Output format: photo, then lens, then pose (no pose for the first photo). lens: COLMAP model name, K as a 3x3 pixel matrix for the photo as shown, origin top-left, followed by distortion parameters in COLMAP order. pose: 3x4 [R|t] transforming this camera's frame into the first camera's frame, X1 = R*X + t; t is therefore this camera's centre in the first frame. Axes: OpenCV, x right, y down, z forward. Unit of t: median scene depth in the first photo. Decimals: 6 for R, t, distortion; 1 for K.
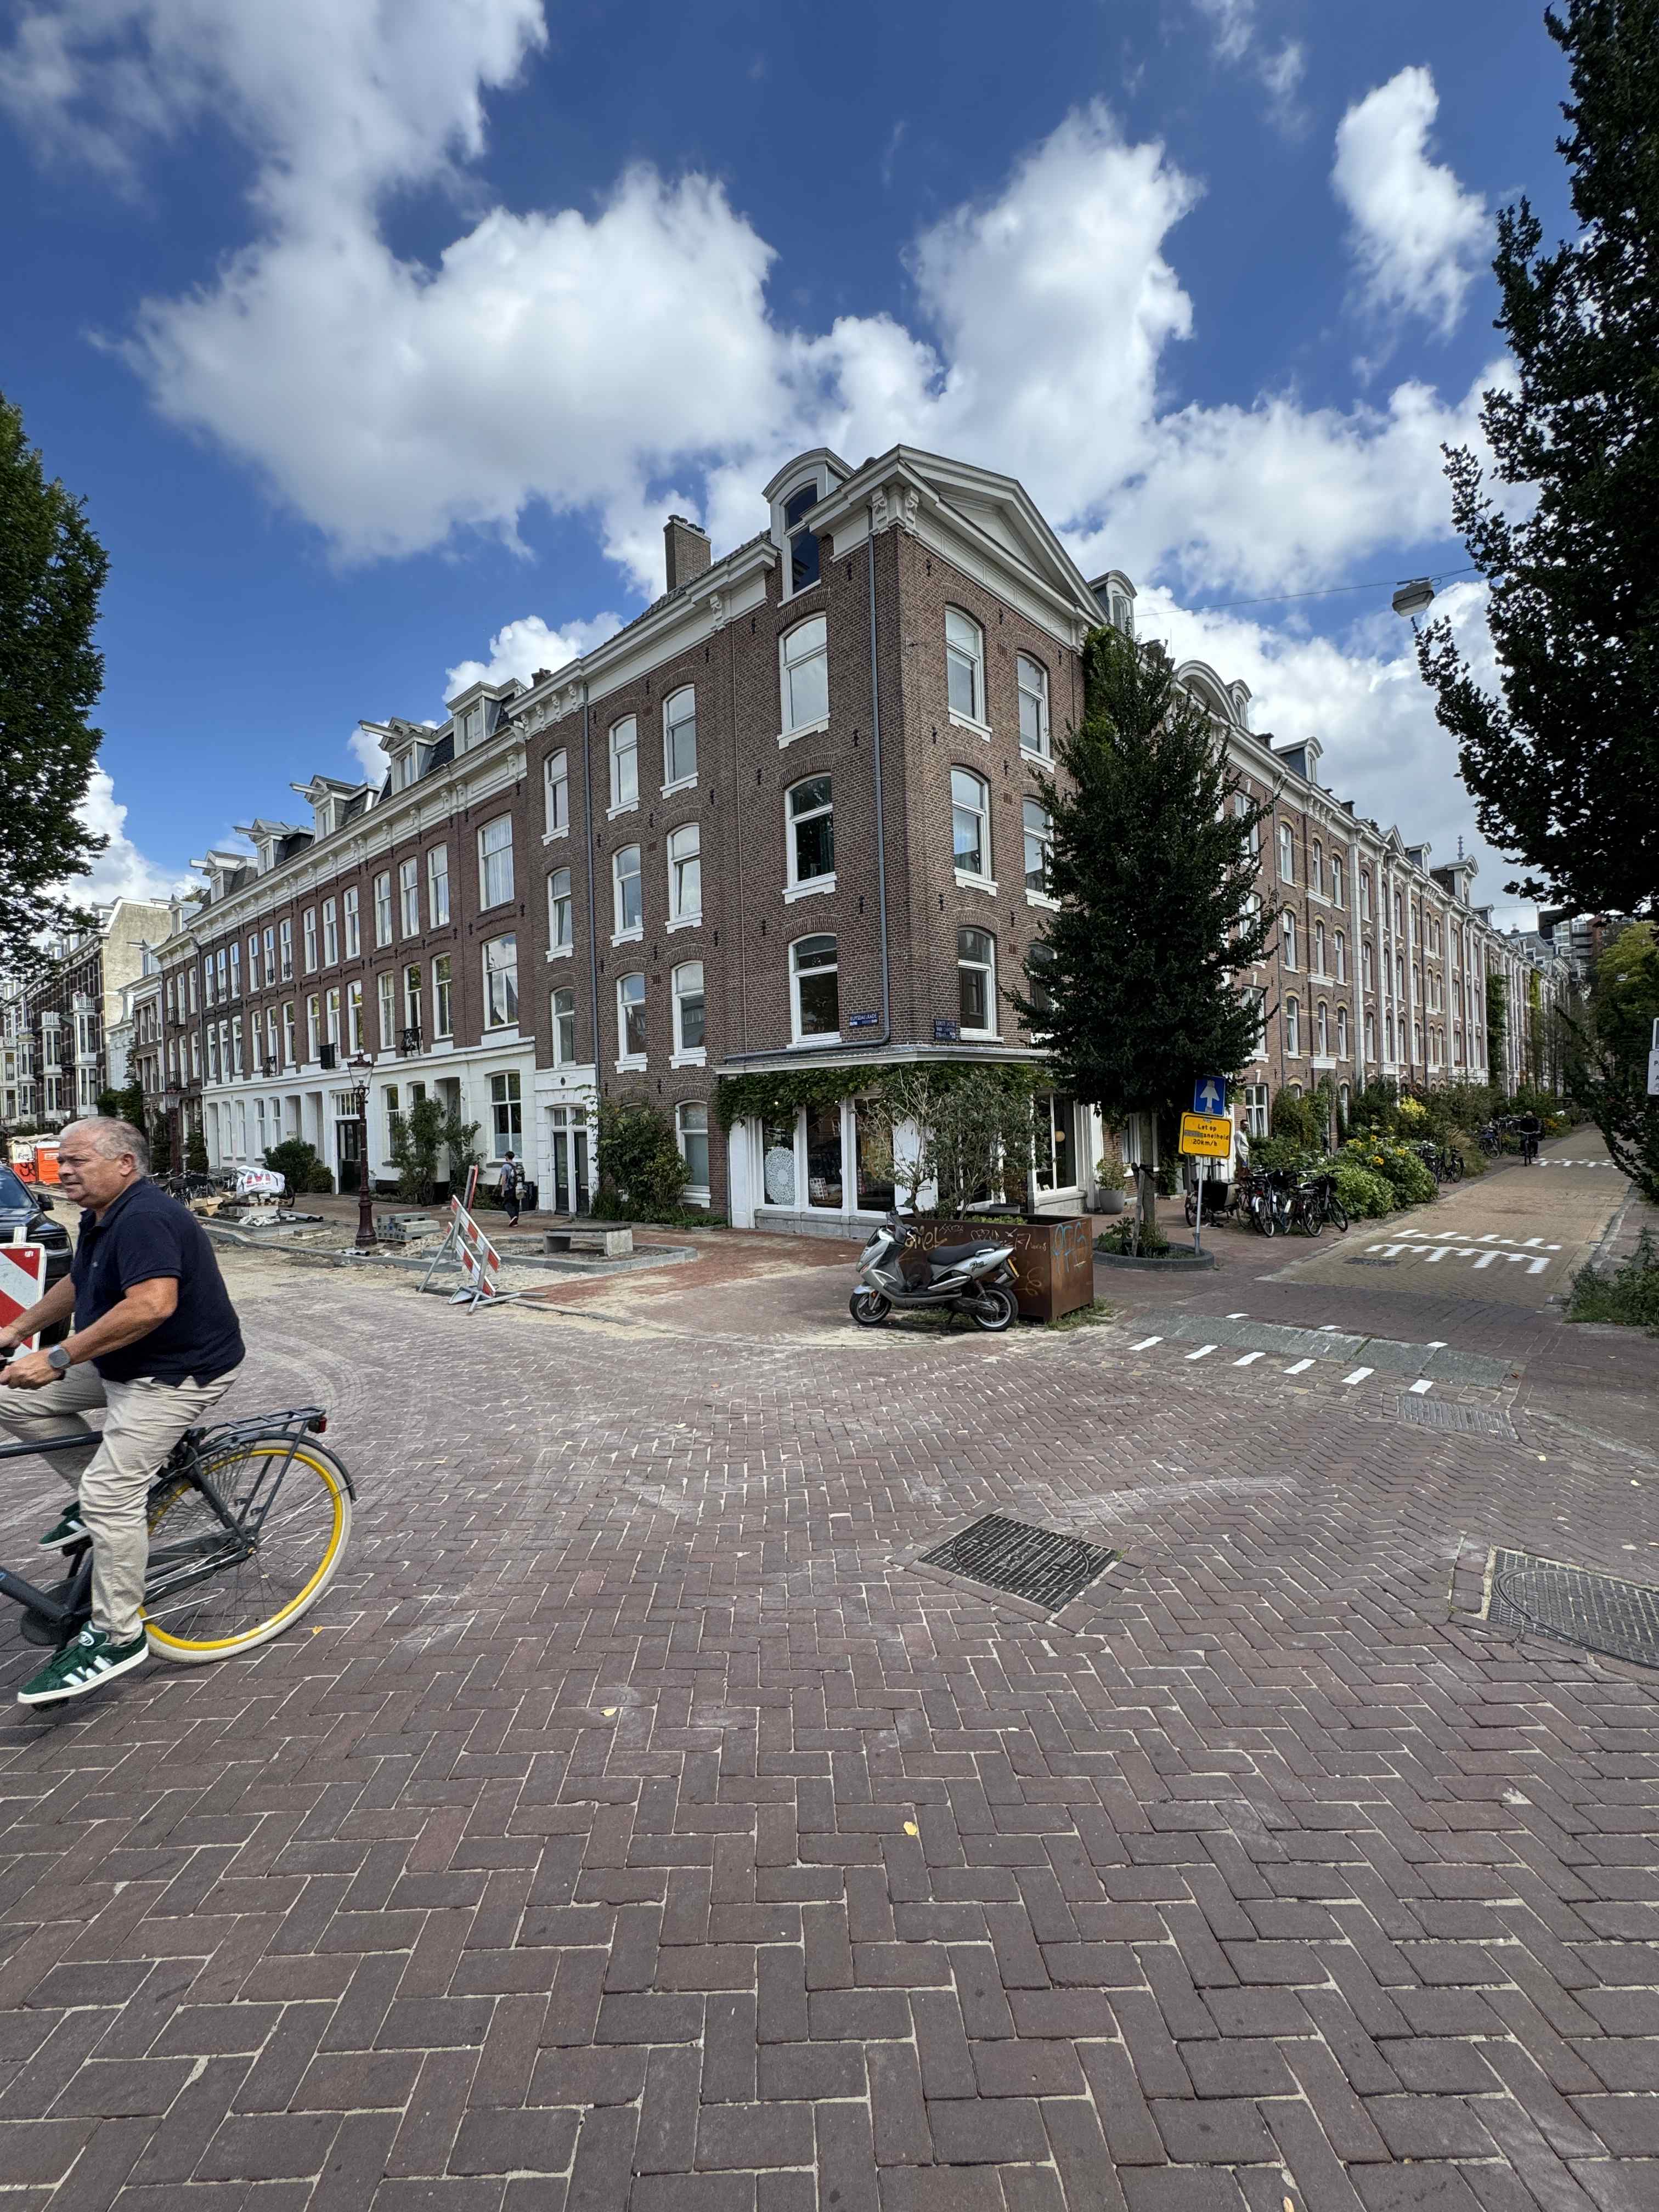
lens RADIAL K [[874.2, 0, 829.5], [0, 874.2, 1106.0], [0, 0, 1]] dist [-0.000203, -0.000012]
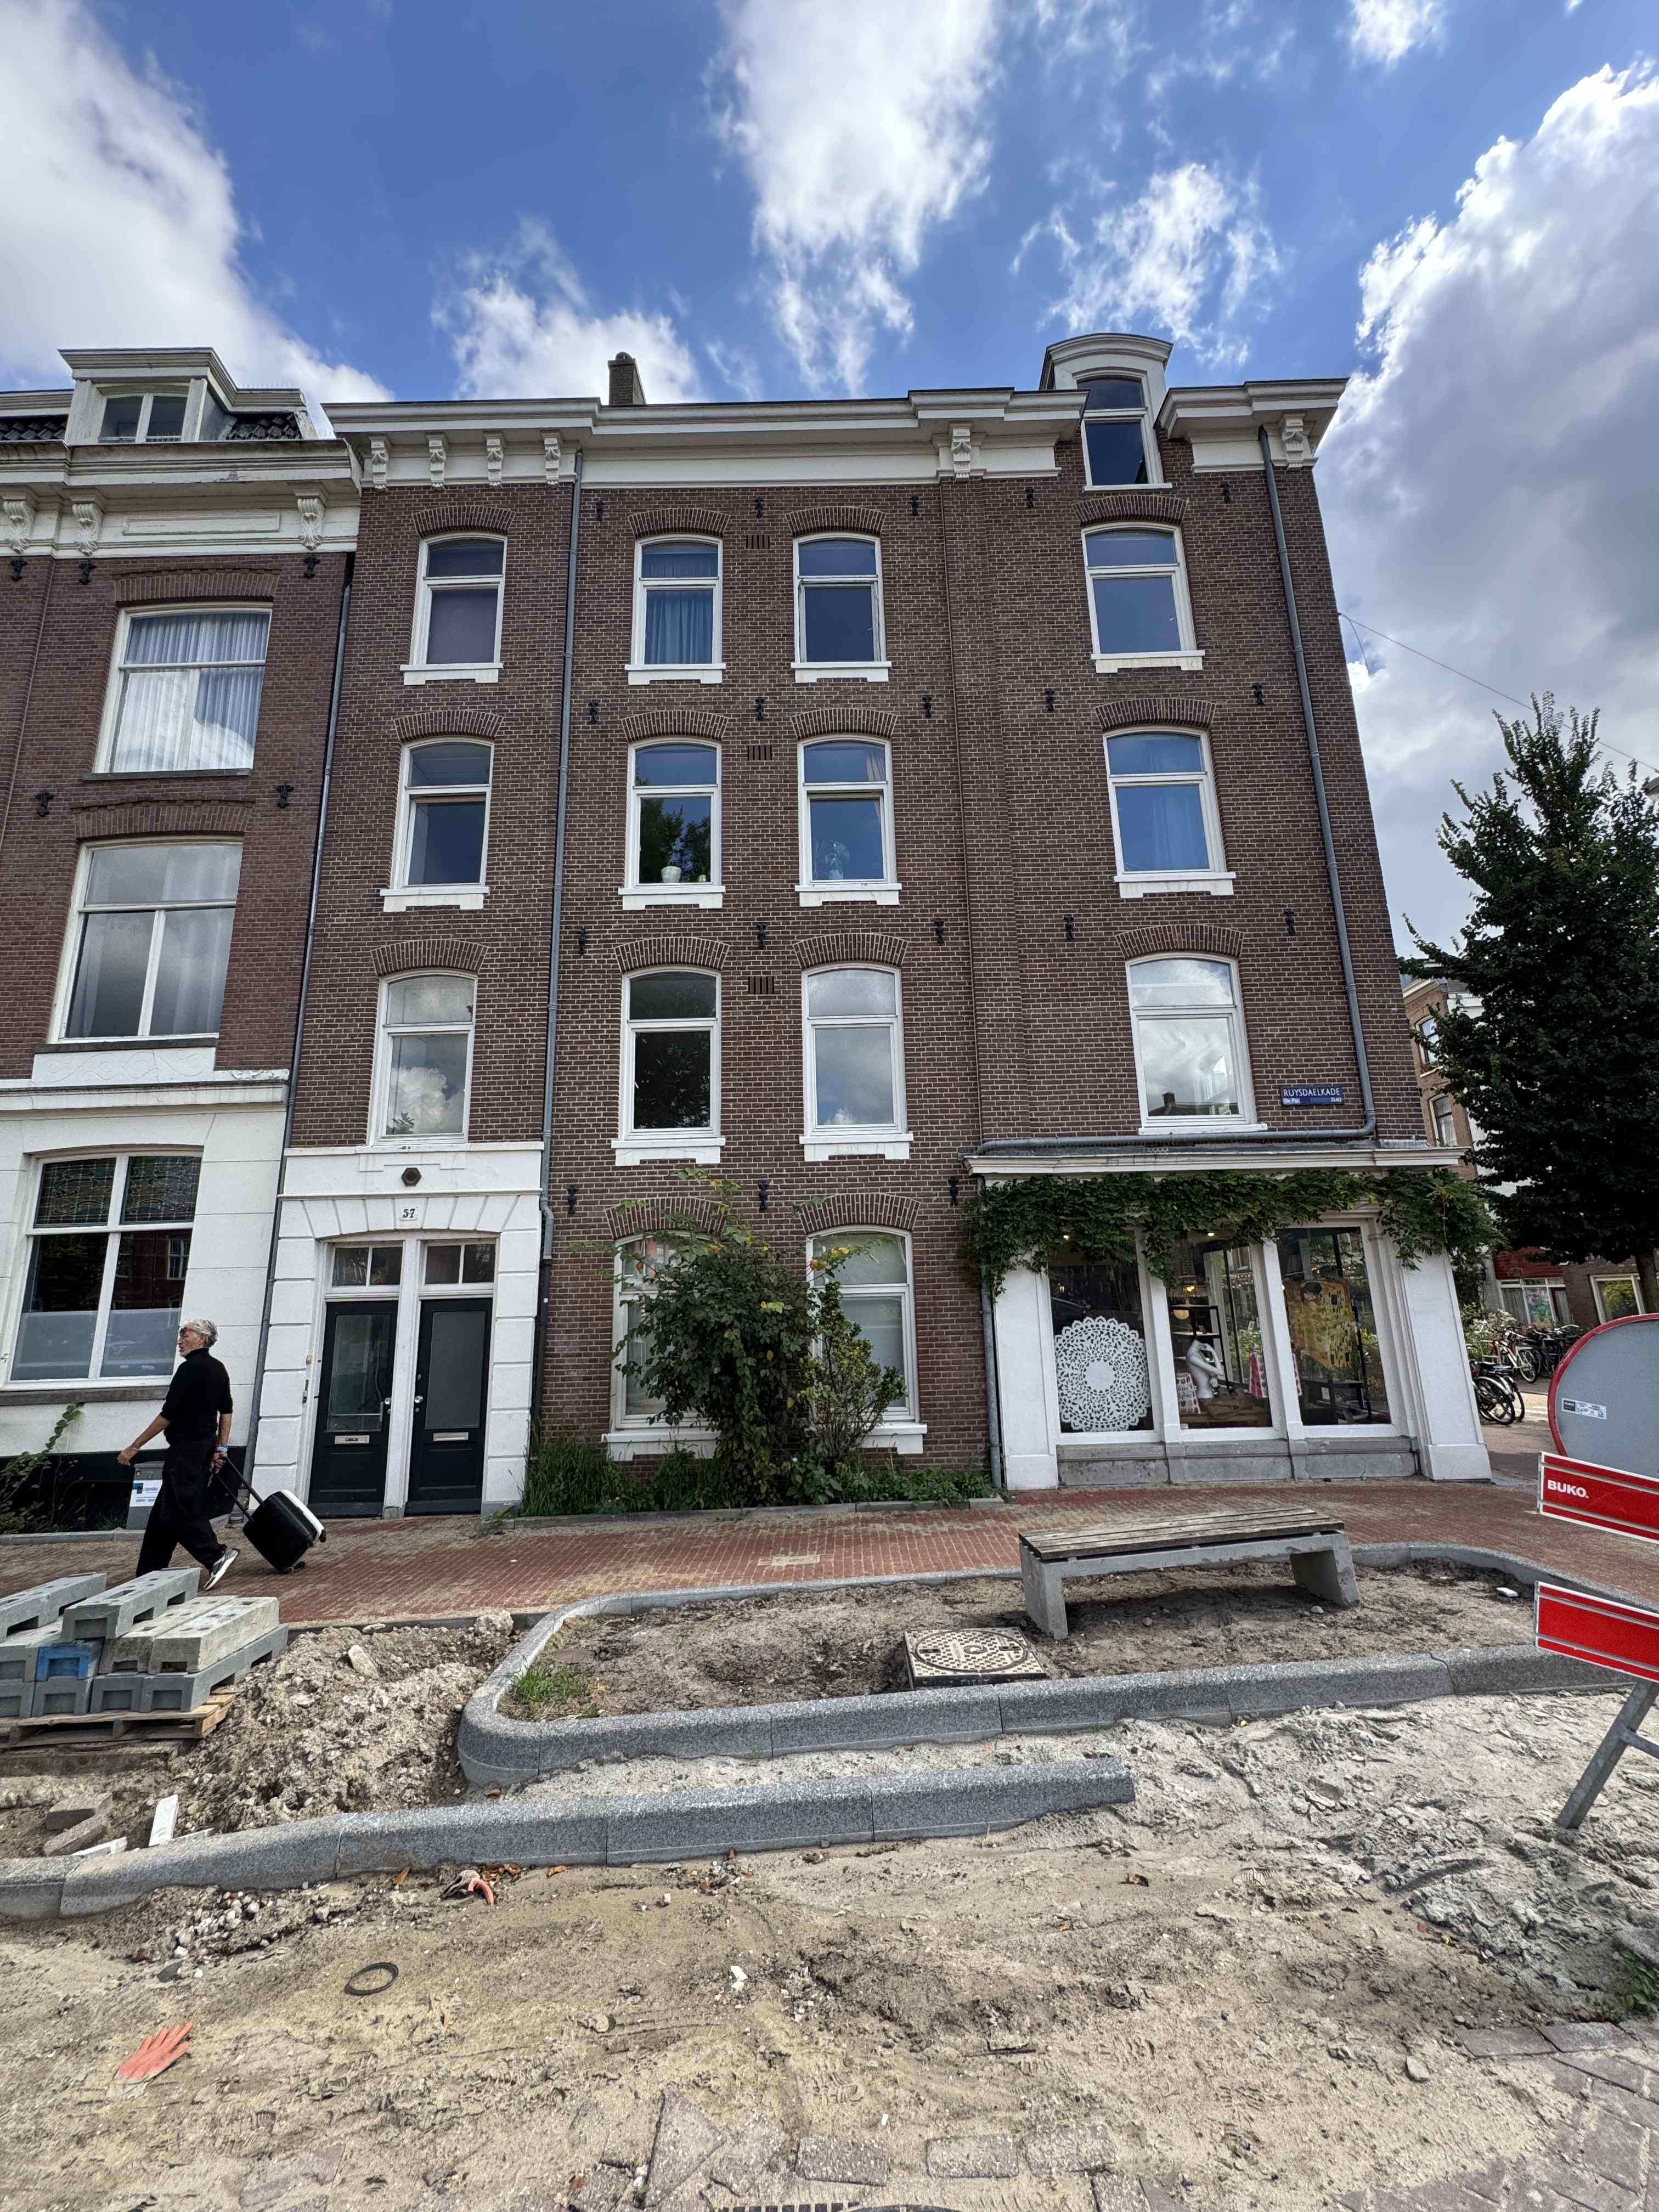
lens RADIAL K [[874.2, 0, 829.5], [0, 874.2, 1106.0], [0, 0, 1]] dist [-0.000203, -0.000012]
pose [[0.747375, 0.156624, 0.645677, -0.506831], [-0.001295, 0.972158, -0.234321, 0.043317], [-0.664401, 0.174290, 0.726770, 0.648286]]
